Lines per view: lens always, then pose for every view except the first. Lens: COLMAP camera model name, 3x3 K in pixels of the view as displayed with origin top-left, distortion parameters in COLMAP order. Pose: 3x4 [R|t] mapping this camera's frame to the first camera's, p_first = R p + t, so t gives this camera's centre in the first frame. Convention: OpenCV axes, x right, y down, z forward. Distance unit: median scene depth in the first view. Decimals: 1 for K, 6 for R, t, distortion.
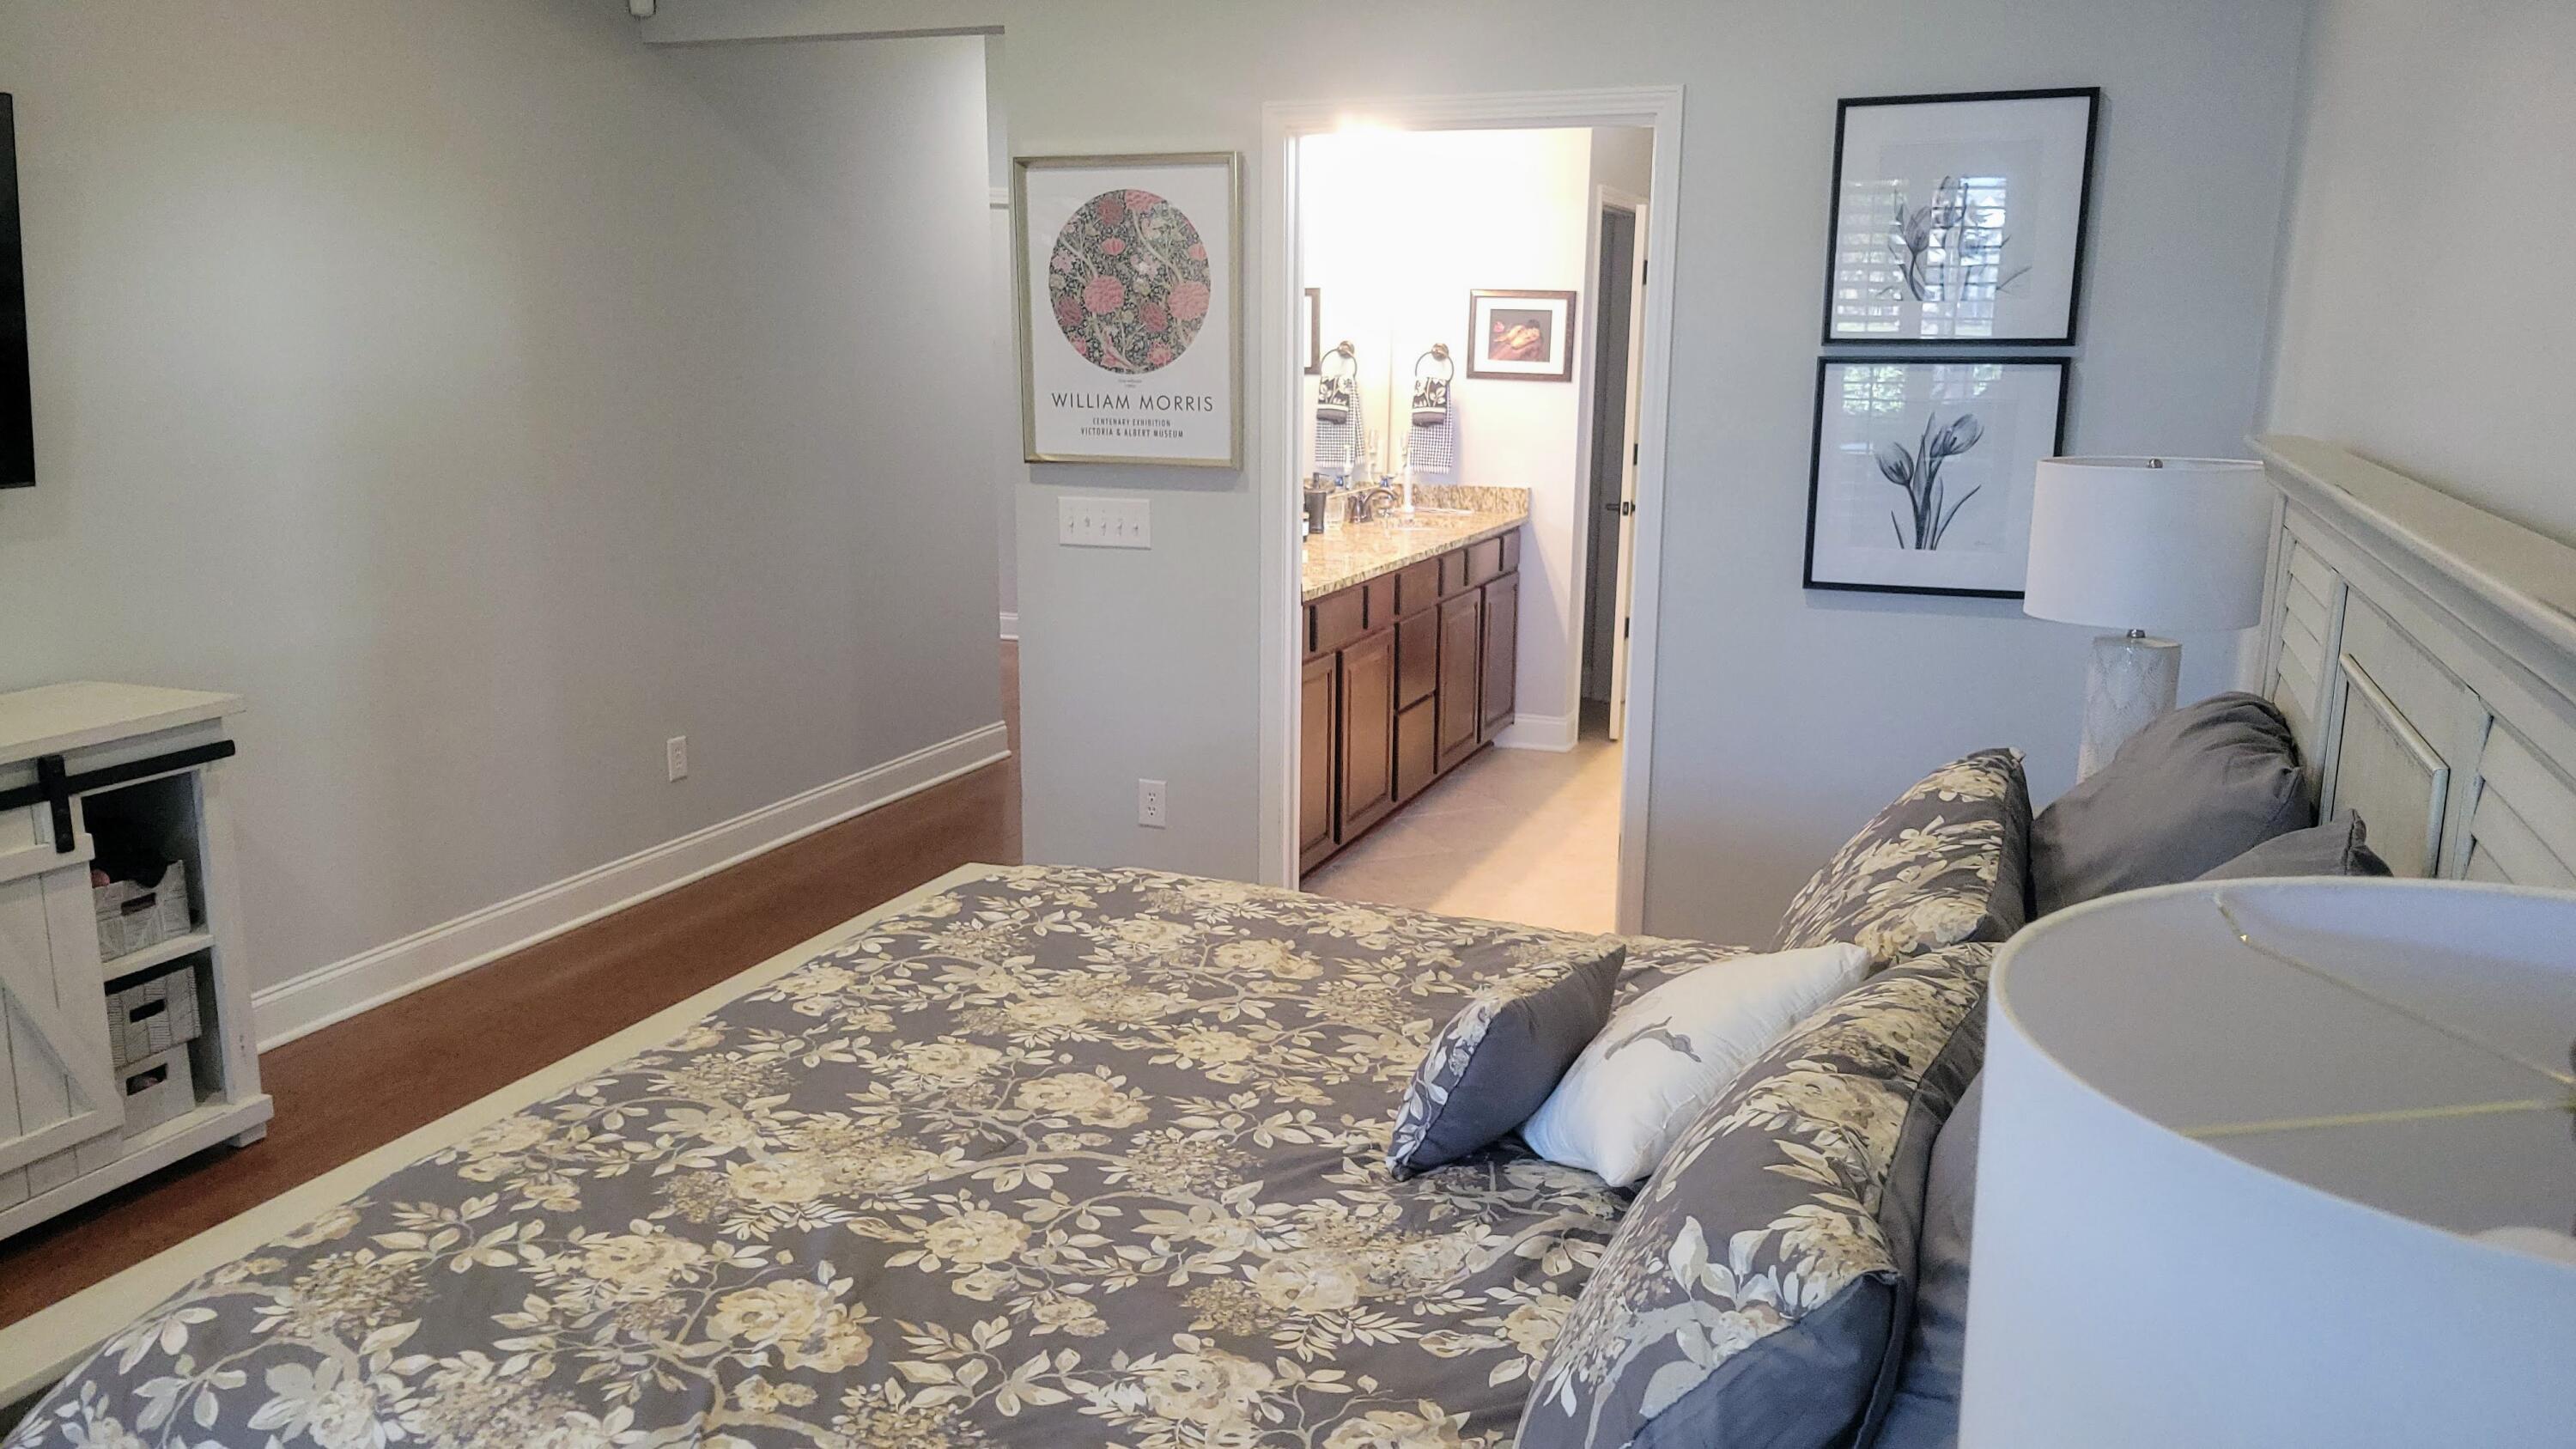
lens RADIAL K [[1959.2, 0, 1245.7], [0, 1959.2, 742.8], [0, 0, 1]] dist [0.053083, -0.019779]
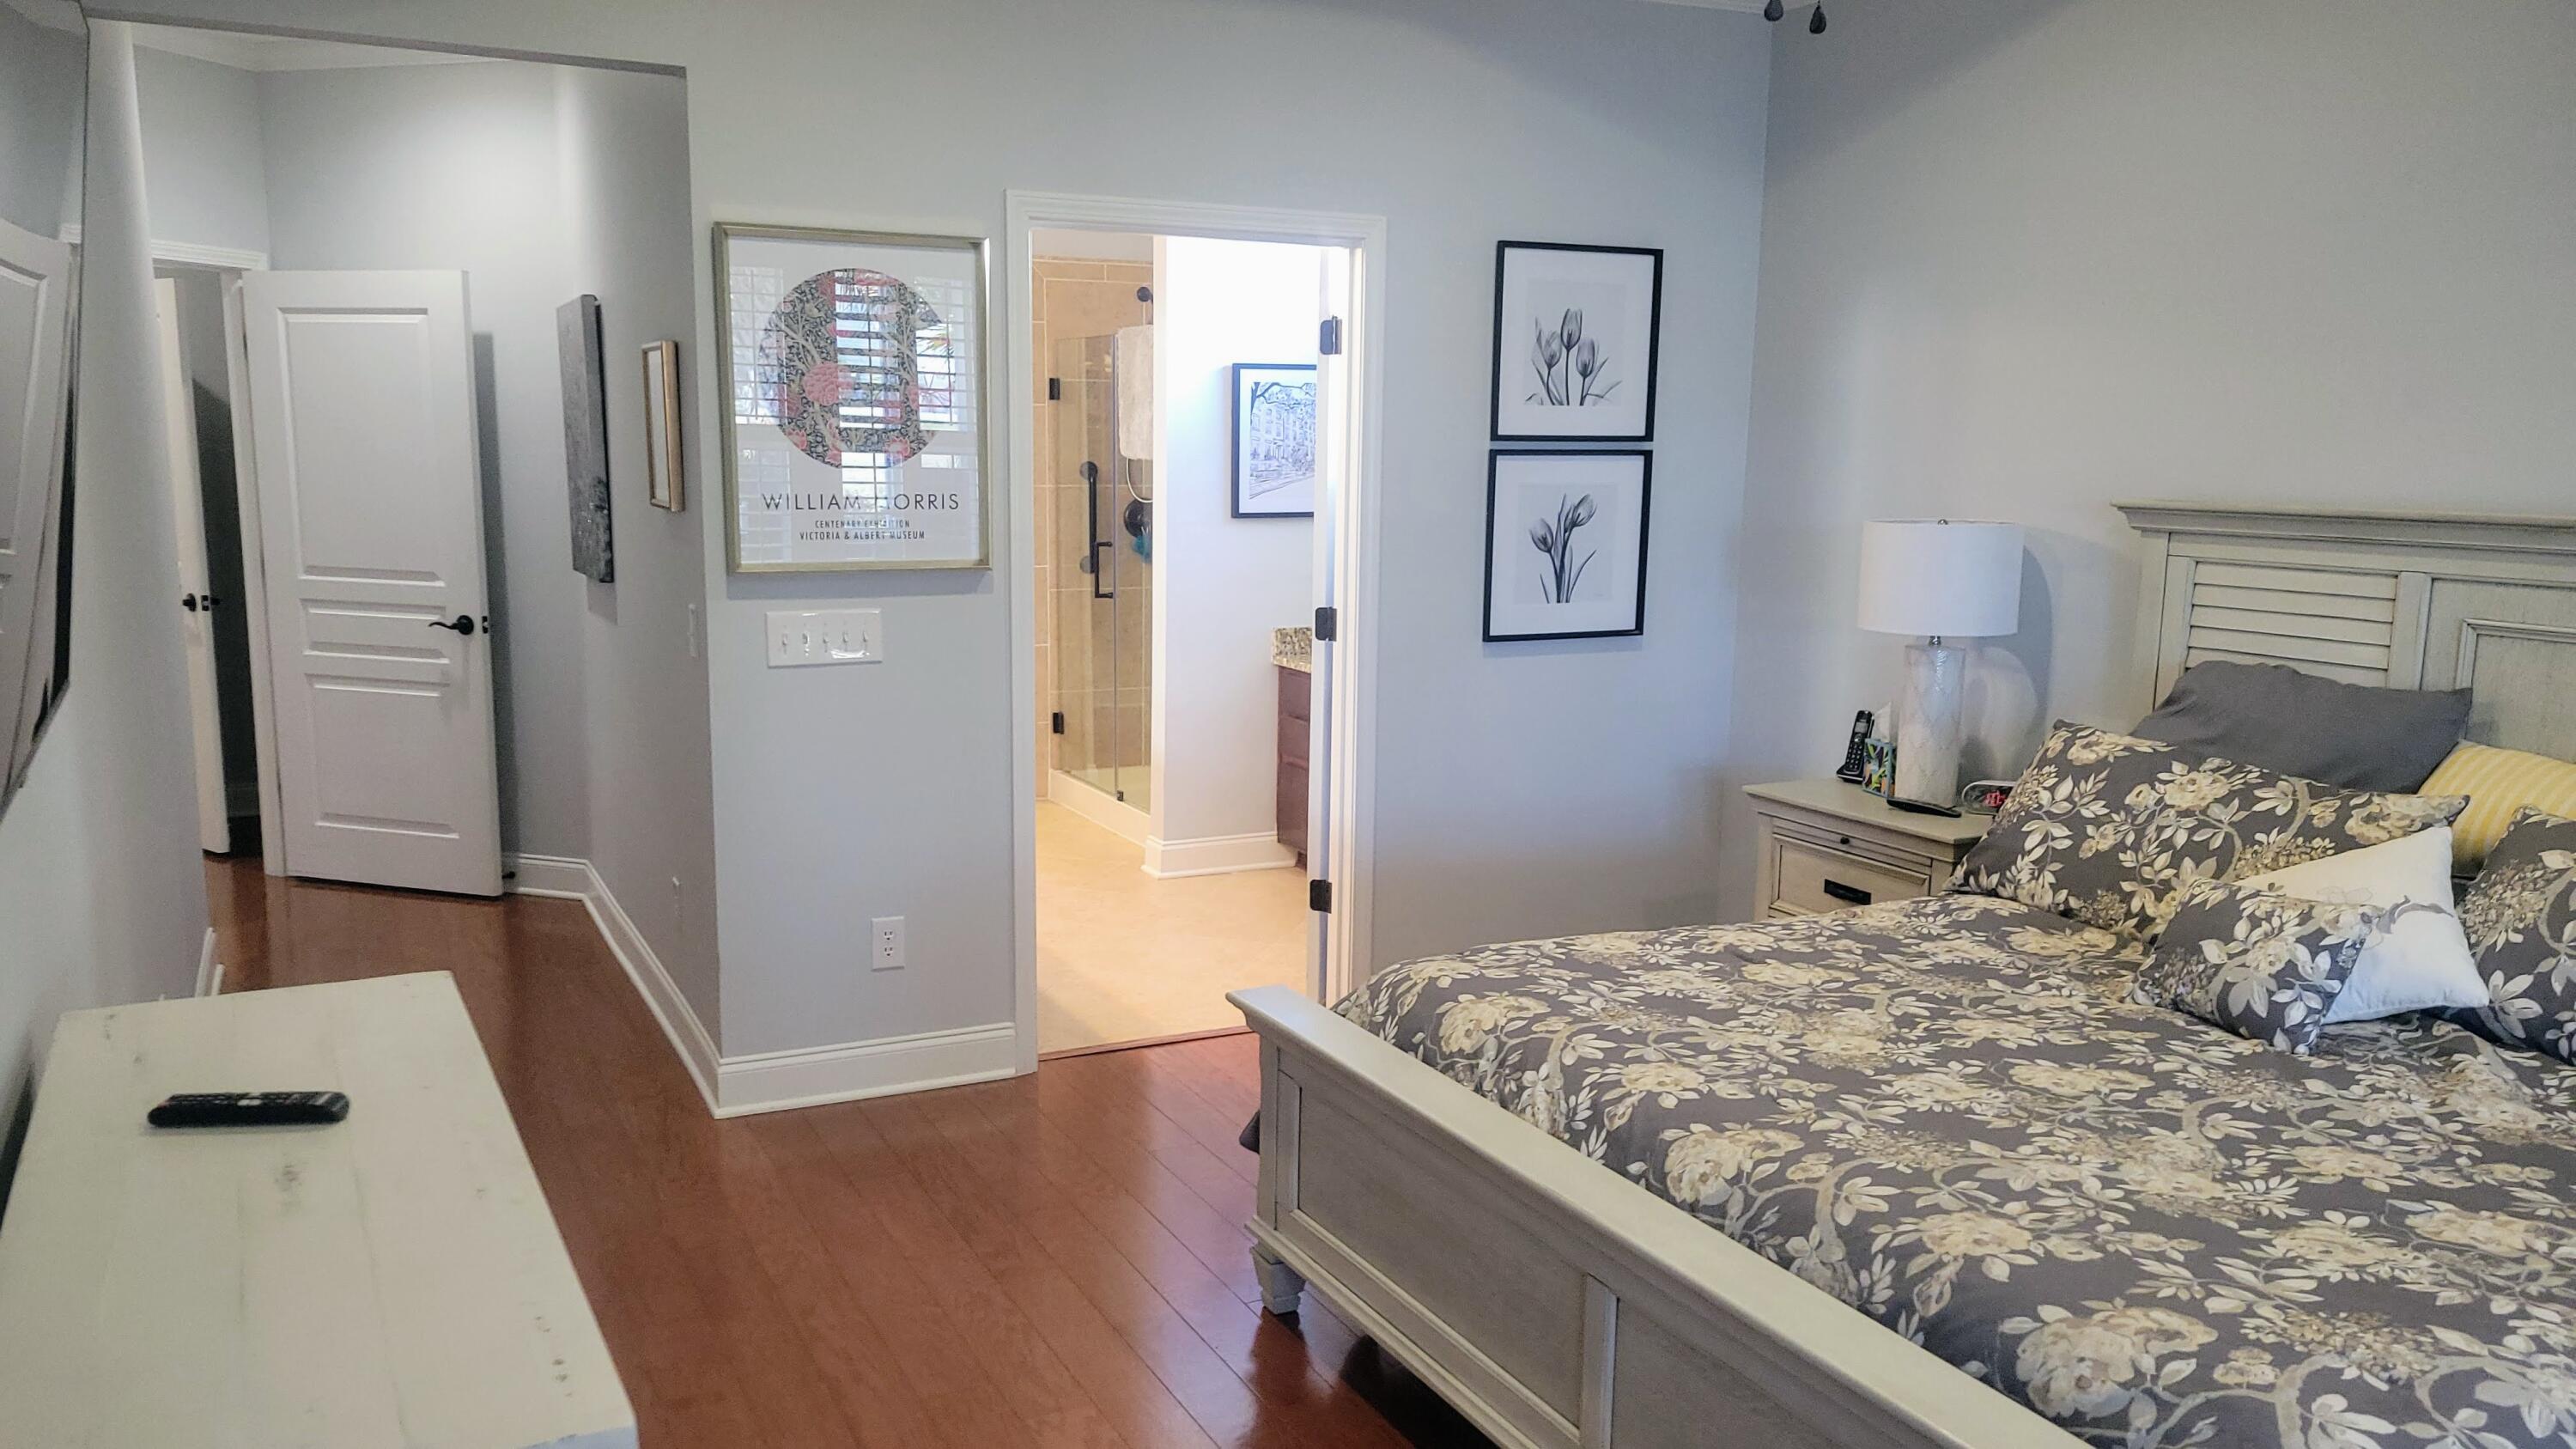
lens RADIAL K [[1959.2, 0, 1291.4], [0, 1959.2, 744.3], [0, 0, 1]] dist [0.053083, -0.019779]
pose [[0.666000, -0.116813, 0.736749, -0.679792], [0.148548, 0.988650, 0.022469, -0.061440], [-0.731012, 0.094478, 0.675793, 0.288204]]
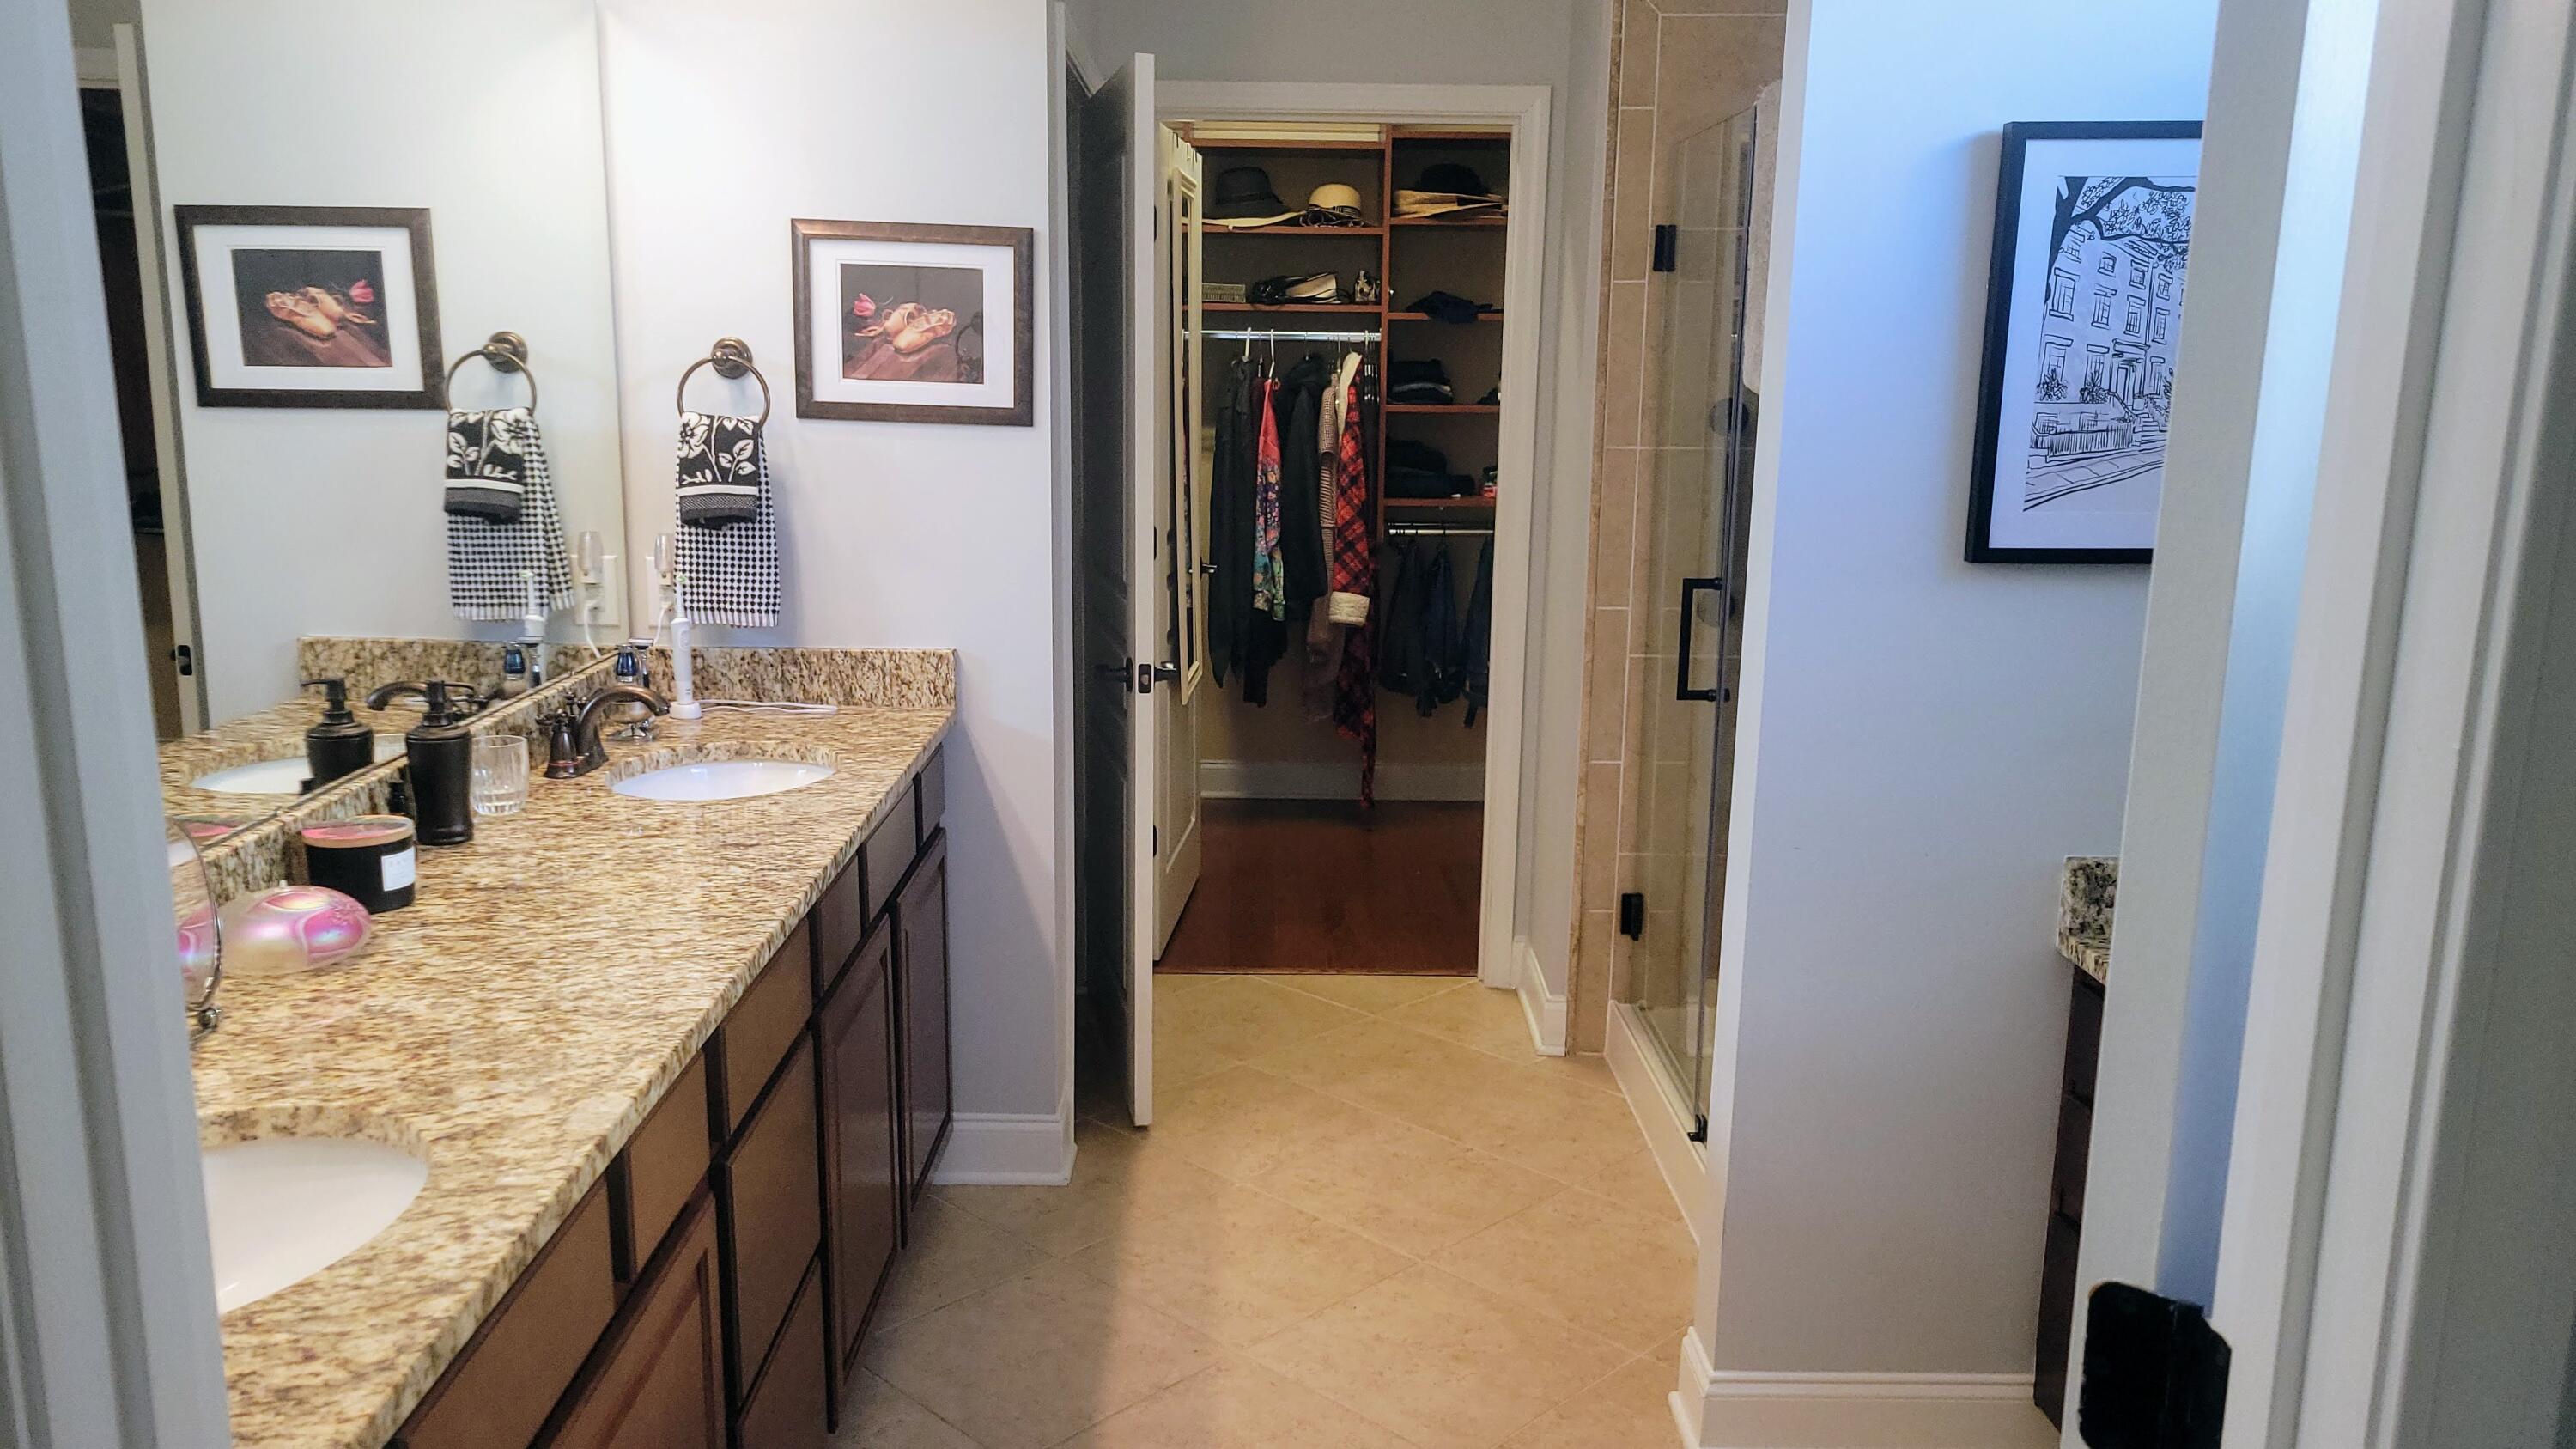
lens RADIAL K [[1959.2, 0, 1284.6], [0, 1959.2, 760.1], [0, 0, 1]] dist [0.053083, -0.019779]
pose [[0.921189, -0.076832, 0.381455, 0.062243], [0.076084, 0.996955, 0.017068, -0.180208], [-0.381604, 0.013300, 0.924230, 0.914217]]
